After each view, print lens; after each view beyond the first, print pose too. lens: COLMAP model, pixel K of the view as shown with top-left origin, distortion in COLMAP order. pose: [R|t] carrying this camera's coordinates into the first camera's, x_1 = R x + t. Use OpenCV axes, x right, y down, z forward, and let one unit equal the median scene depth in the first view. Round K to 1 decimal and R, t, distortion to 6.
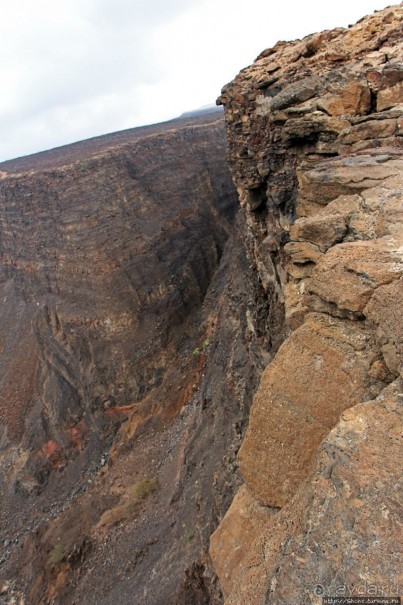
lens RADIAL K [[537.9, 0, 203.4], [0, 537.9, 296.9], [0, 0, 1]] dist [-0.150049, 0.105445]
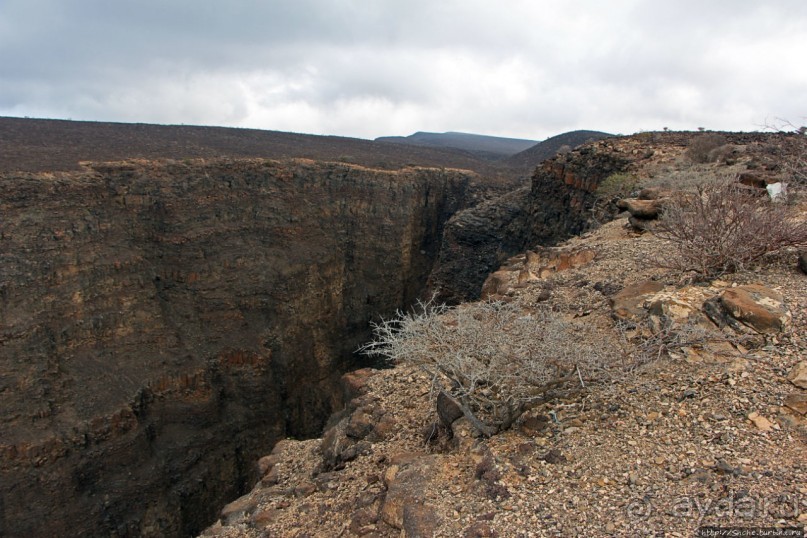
lens RADIAL K [[717.5, 0, 394.8], [0, 717.5, 269.6], [0, 0, 1]] dist [-0.150049, 0.105445]
pose [[0.951554, 0.306392, -0.025877, 0.097785], [-0.307010, 0.942055, -0.135192, -0.225648], [-0.017044, 0.136587, 0.990481, 0.519865]]
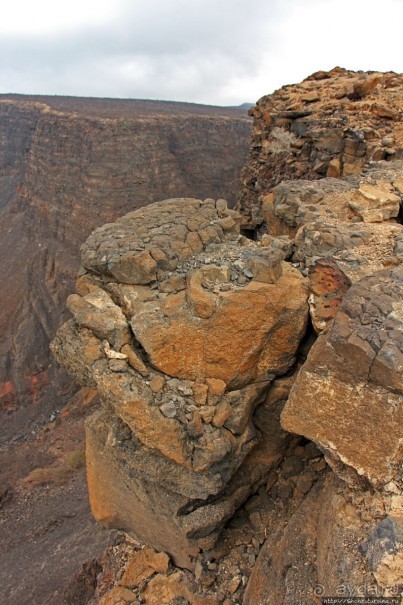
lens RADIAL K [[537.9, 0, 196.0], [0, 537.9, 305.7], [0, 0, 1]] dist [-0.150049, 0.105445]
pose [[0.950461, 0.310762, -0.007101, 0.006509], [-0.310237, 0.949786, 0.040744, -0.010363], [0.019406, -0.036522, 0.999144, 0.016687]]
